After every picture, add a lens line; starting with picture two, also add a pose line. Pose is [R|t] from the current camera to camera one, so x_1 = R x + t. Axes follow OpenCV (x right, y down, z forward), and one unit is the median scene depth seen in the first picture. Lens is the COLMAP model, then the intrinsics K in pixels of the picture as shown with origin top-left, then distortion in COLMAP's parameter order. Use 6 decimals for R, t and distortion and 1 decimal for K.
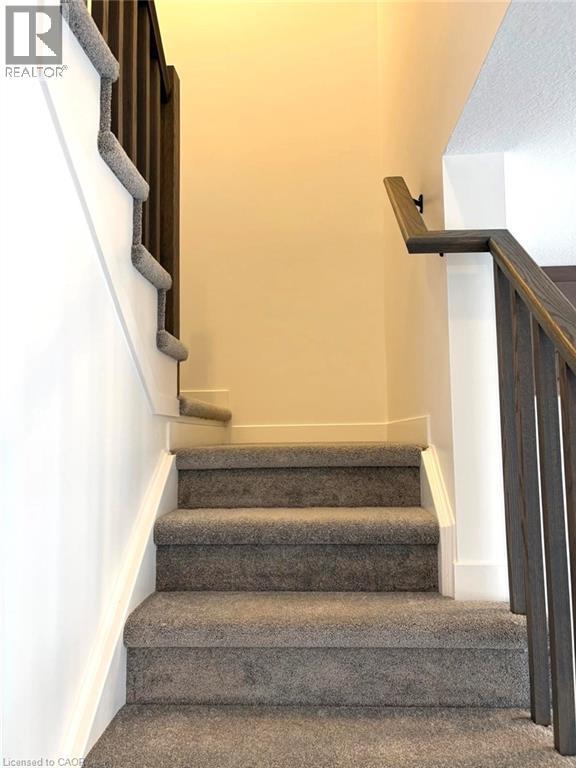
lens RADIAL K [[590.1, 0, 288.0], [0, 590.1, 384.0], [0, 0, 1]] dist [-0.000143, -0.002291]
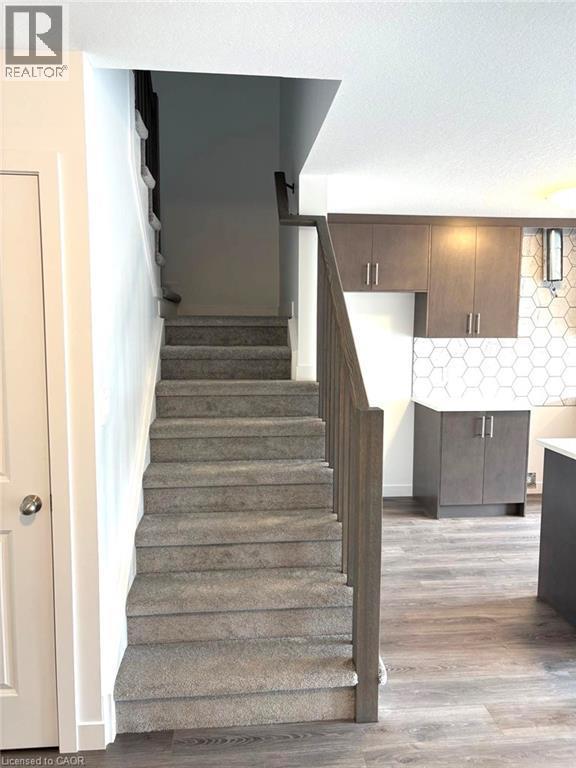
lens RADIAL K [[590.1, 0, 288.0], [0, 590.1, 384.0], [0, 0, 1]] dist [-0.000143, -0.002291]
pose [[0.988913, 0.006149, 0.148368, -0.087406], [-0.034524, 0.981284, 0.189447, -0.058688], [-0.144427, -0.192469, 0.970617, -1.167720]]
